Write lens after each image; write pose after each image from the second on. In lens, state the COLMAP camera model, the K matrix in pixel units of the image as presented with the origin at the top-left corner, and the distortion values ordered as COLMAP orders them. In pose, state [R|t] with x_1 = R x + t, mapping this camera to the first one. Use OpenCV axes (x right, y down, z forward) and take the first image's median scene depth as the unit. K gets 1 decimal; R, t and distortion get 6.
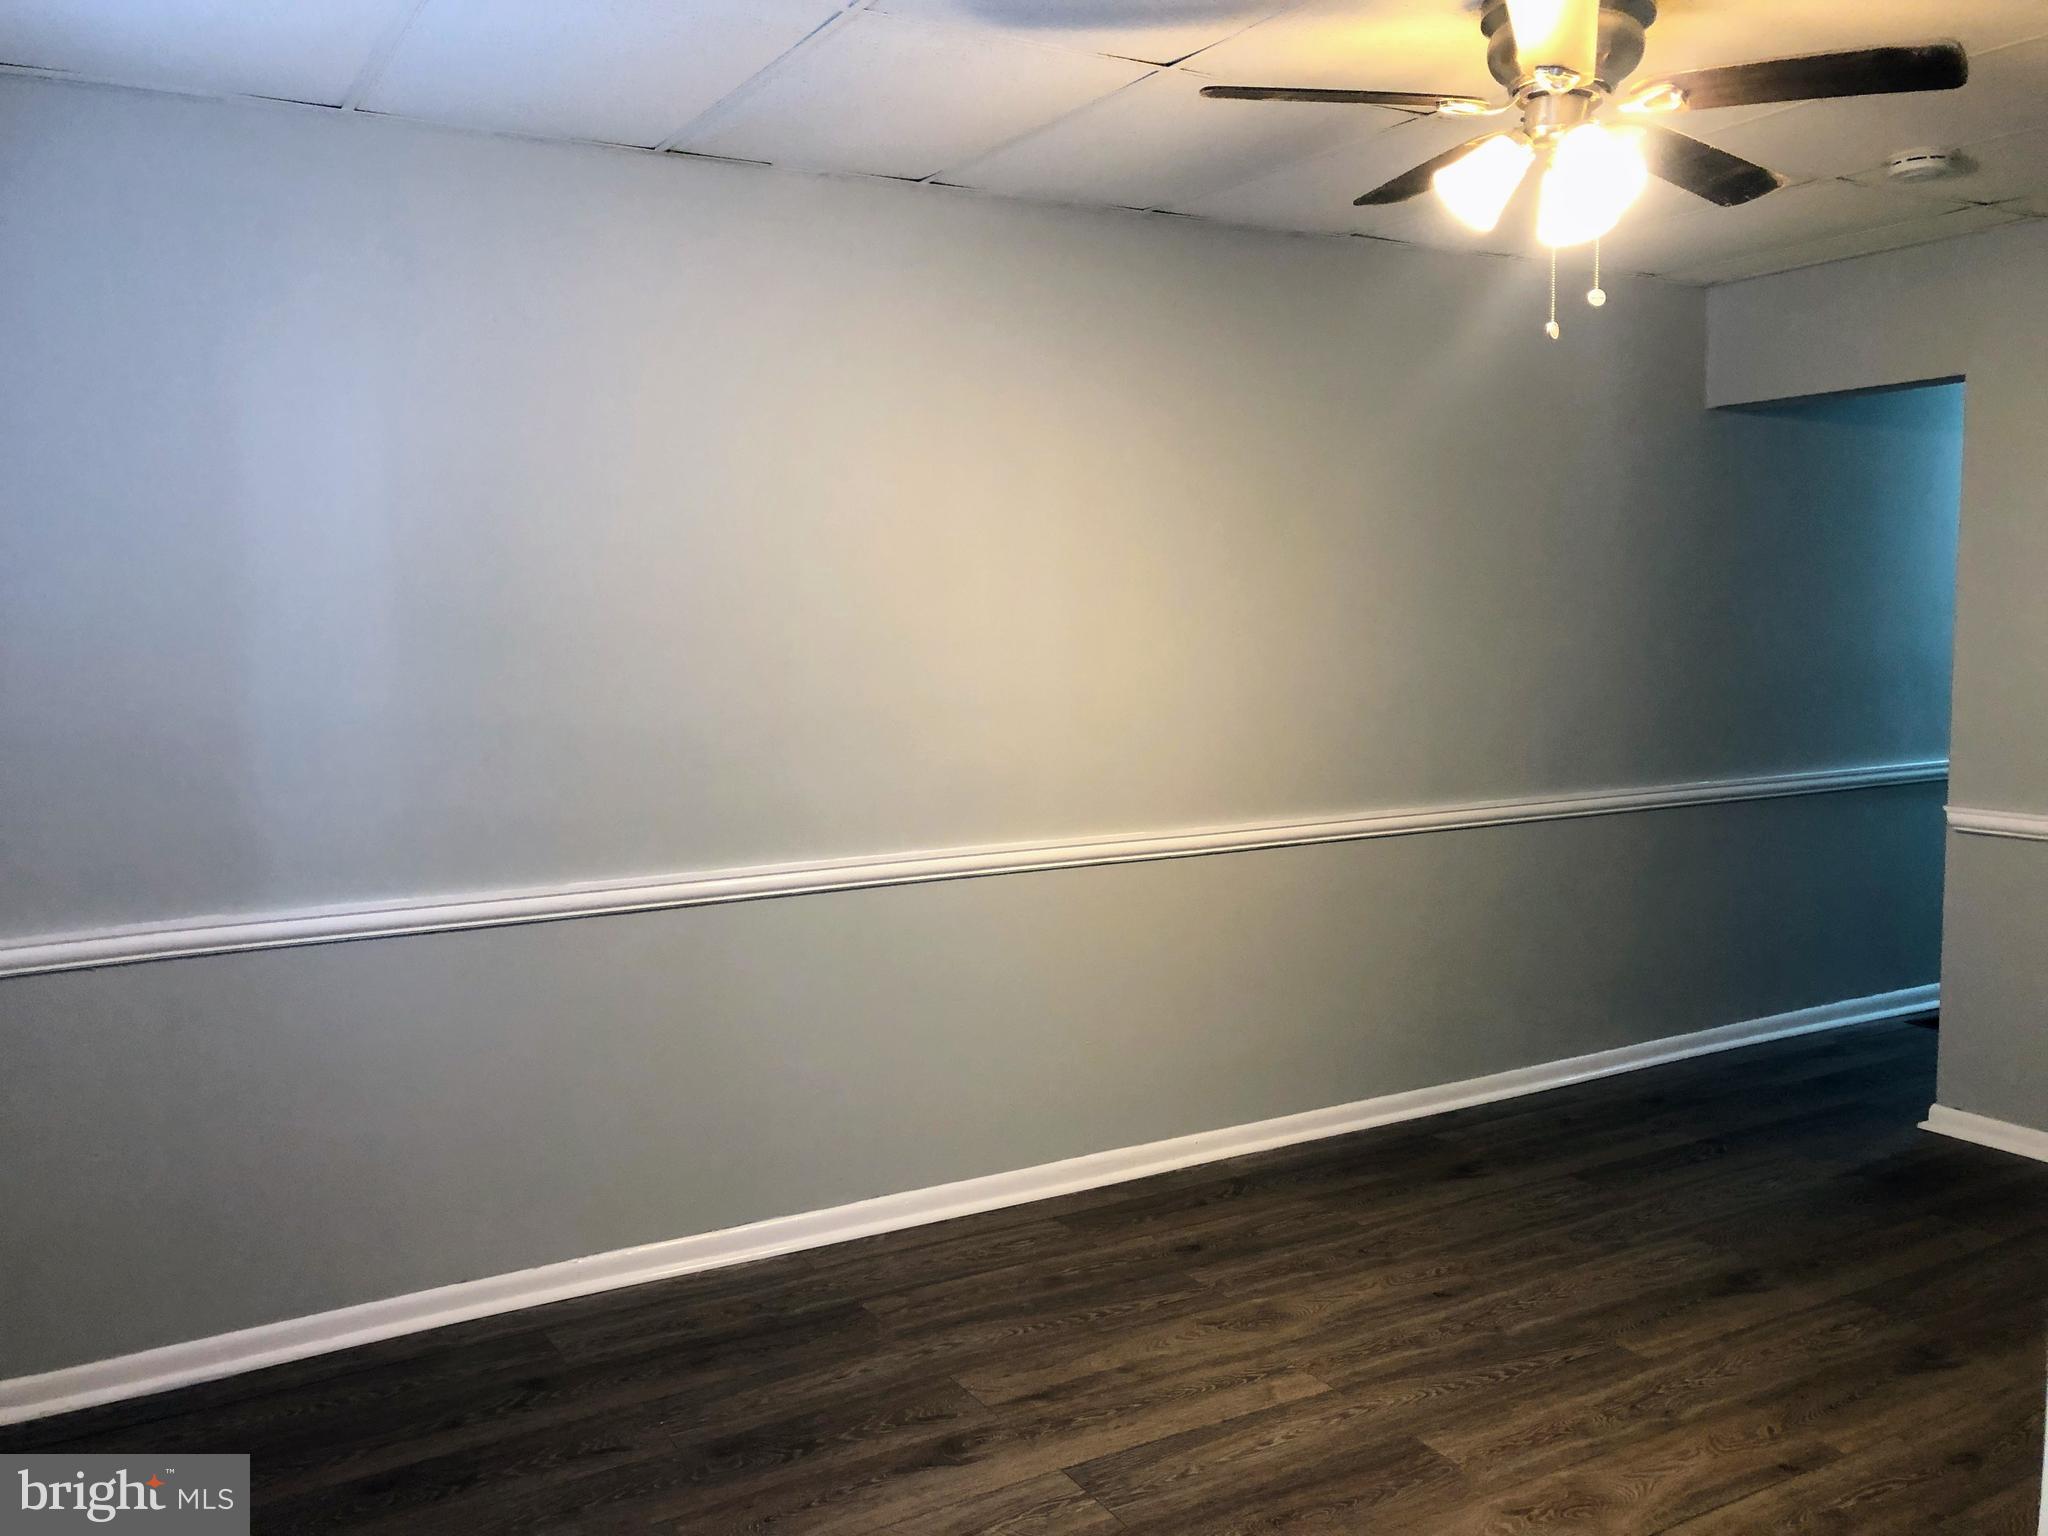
lens RADIAL K [[1675.2, 0, 1024.0], [0, 1675.2, 768.0], [0, 0, 1]] dist [0.039700, 0.001853]
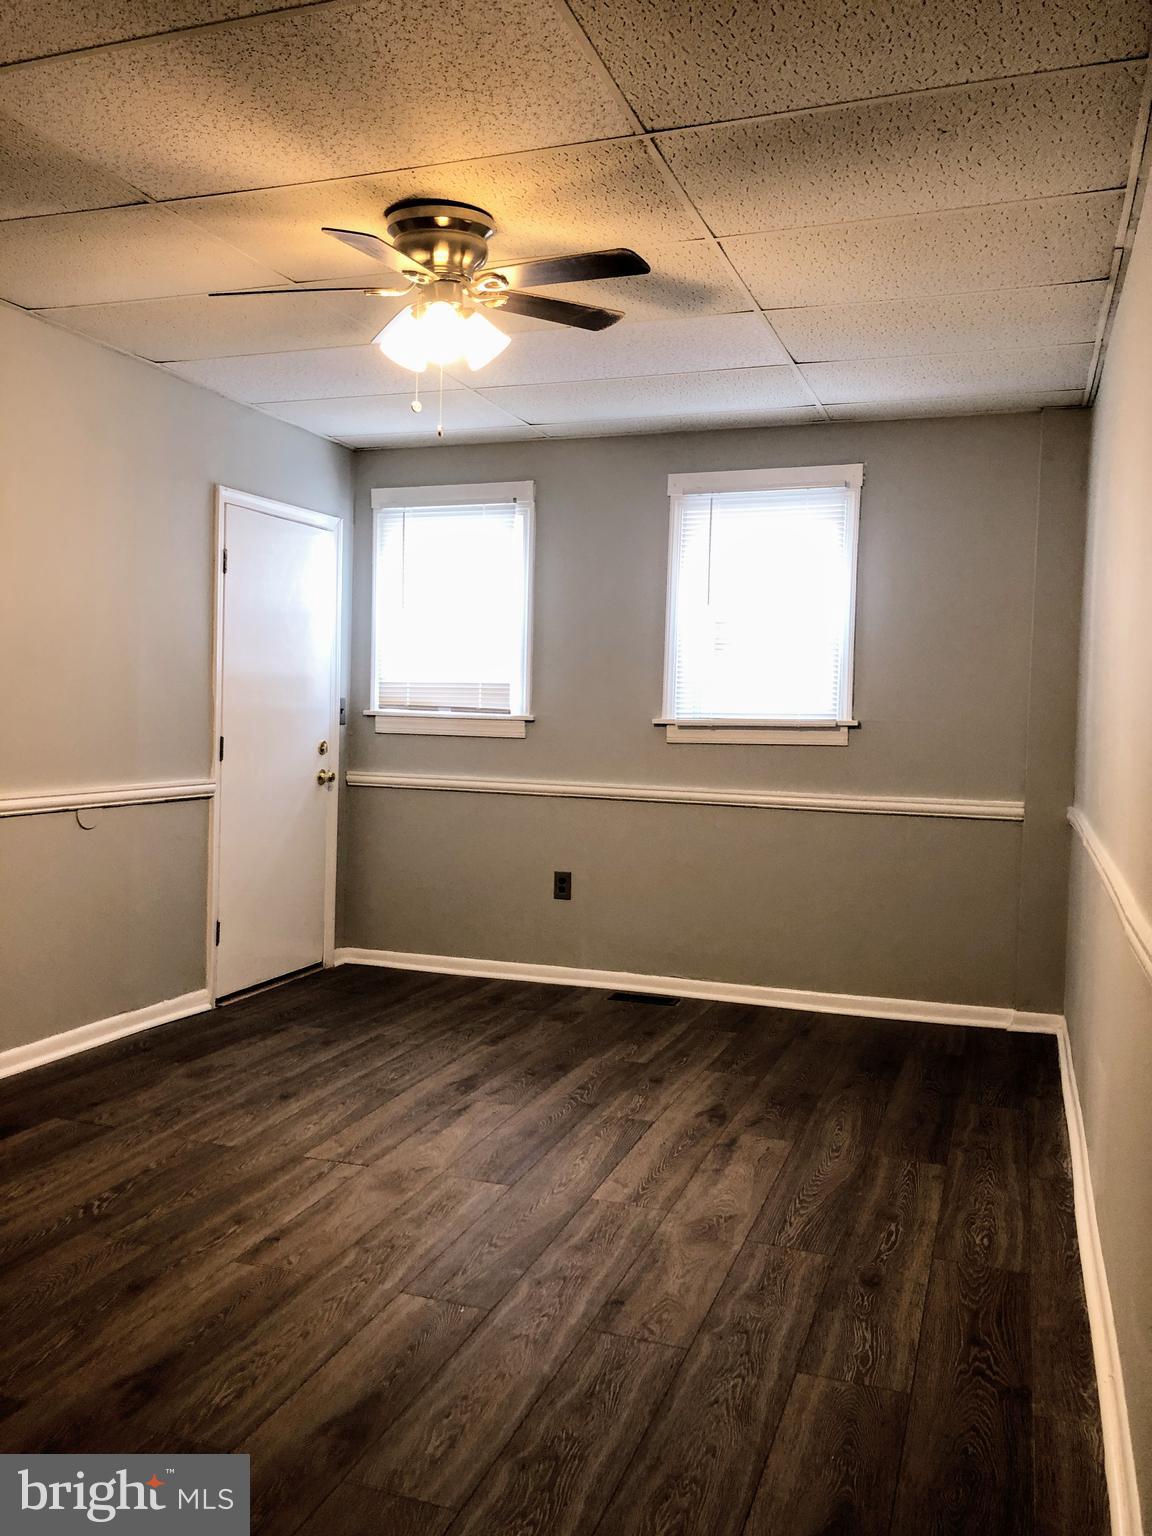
lens RADIAL K [[1256.4, 0, 584.5], [0, 1256.4, 764.1], [0, 0, 1]] dist [0.039700, 0.001853]
pose [[-0.754702, 0.017481, -0.655834, 0.818292], [-0.083852, 0.988876, 0.122852, -0.090378], [0.650687, 0.147710, -0.744841, 1.656633]]
